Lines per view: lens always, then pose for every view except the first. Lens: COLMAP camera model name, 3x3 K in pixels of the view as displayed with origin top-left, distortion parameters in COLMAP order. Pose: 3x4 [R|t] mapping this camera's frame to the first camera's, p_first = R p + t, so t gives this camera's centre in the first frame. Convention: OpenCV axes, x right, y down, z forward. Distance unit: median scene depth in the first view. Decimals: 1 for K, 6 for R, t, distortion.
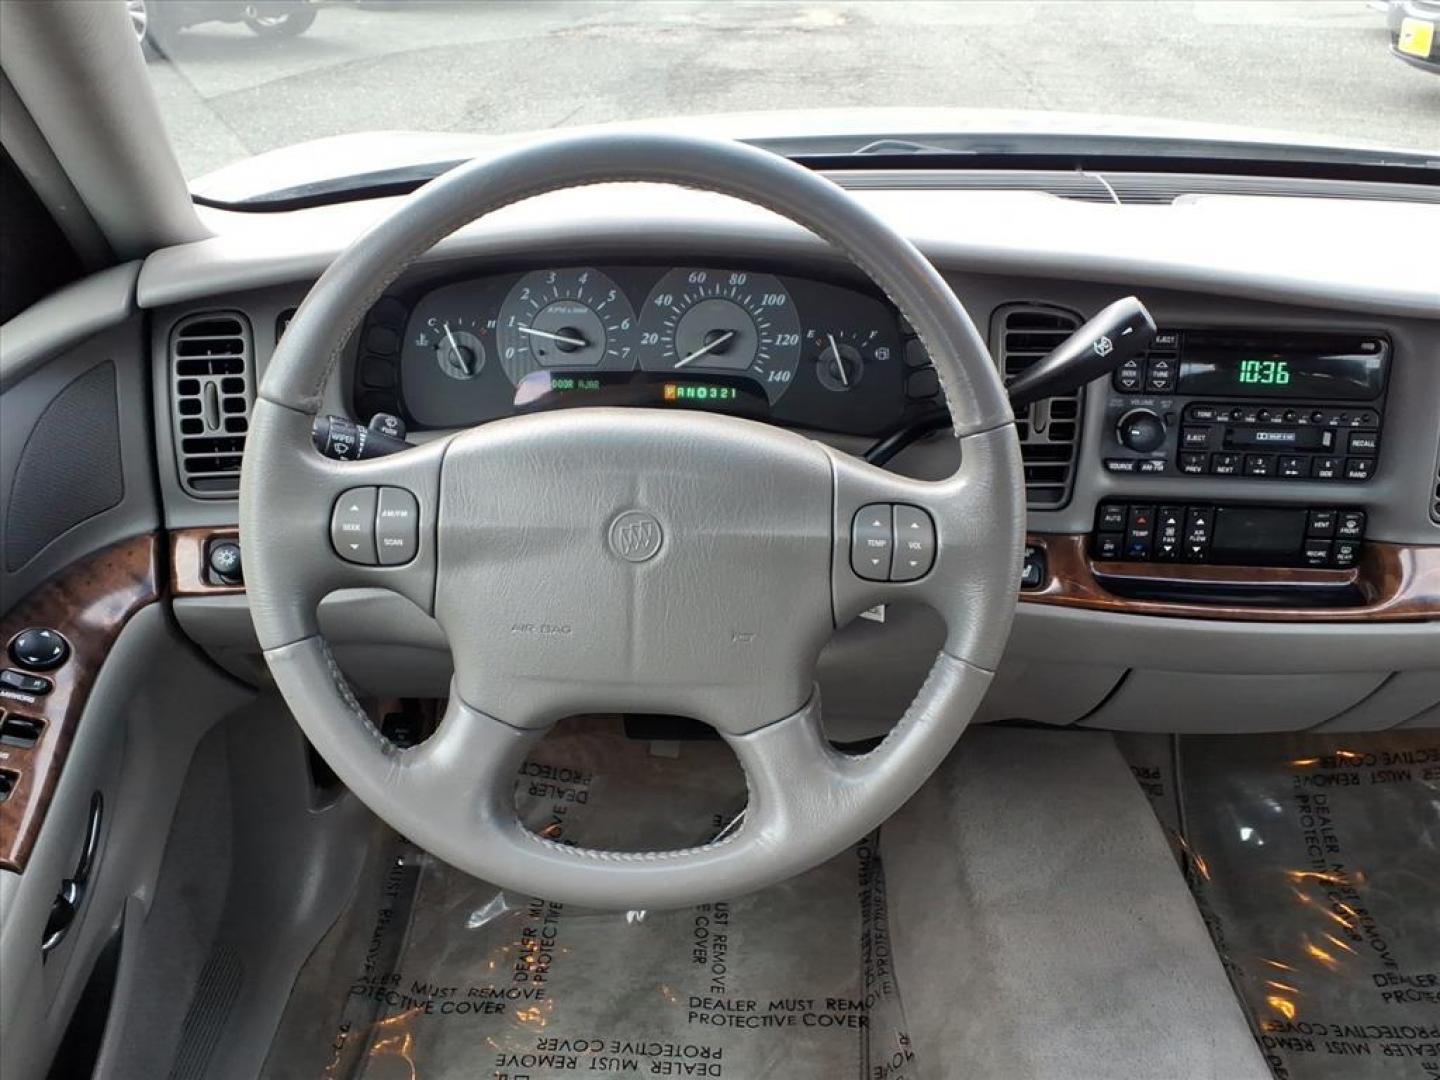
lens RADIAL K [[1145.3, 0, 724.6], [0, 1145.3, 558.6], [0, 0, 1]] dist [0.064363, -0.109124]
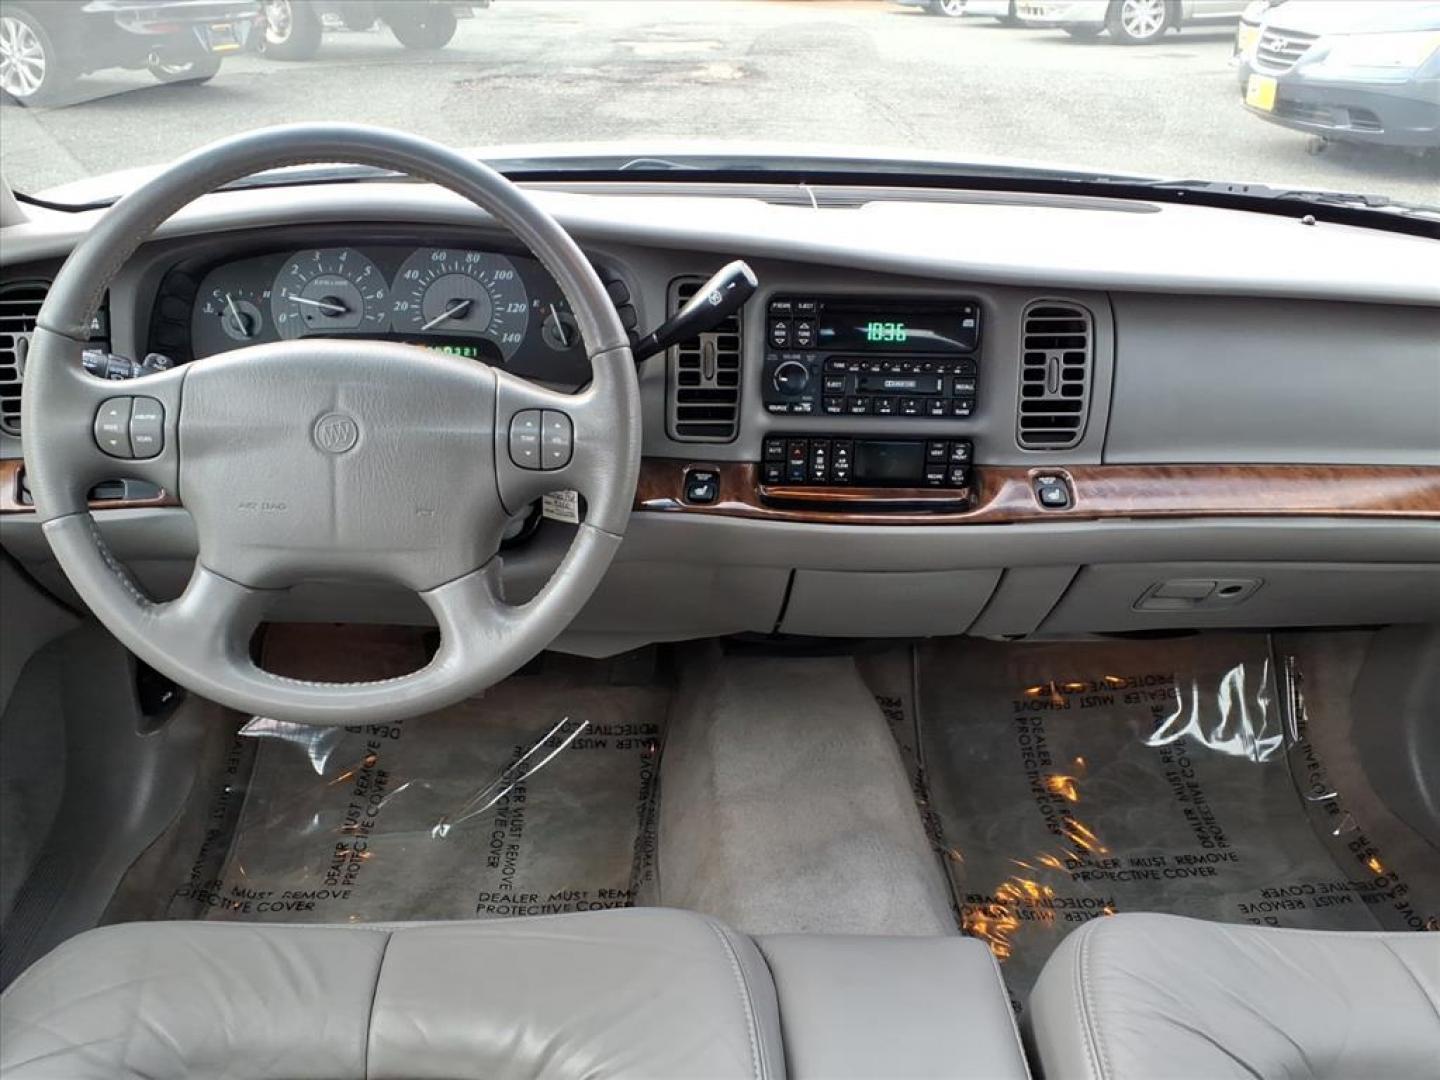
lens RADIAL K [[1135.4, 0, 713.2], [0, 1135.4, 567.1], [0, 0, 1]] dist [0.093653, -0.146973]
pose [[0.998549, -0.013619, 0.052102, 0.203221], [0.015289, 0.999377, -0.031803, 0.130997], [-0.051637, 0.032553, 0.998135, -0.229272]]
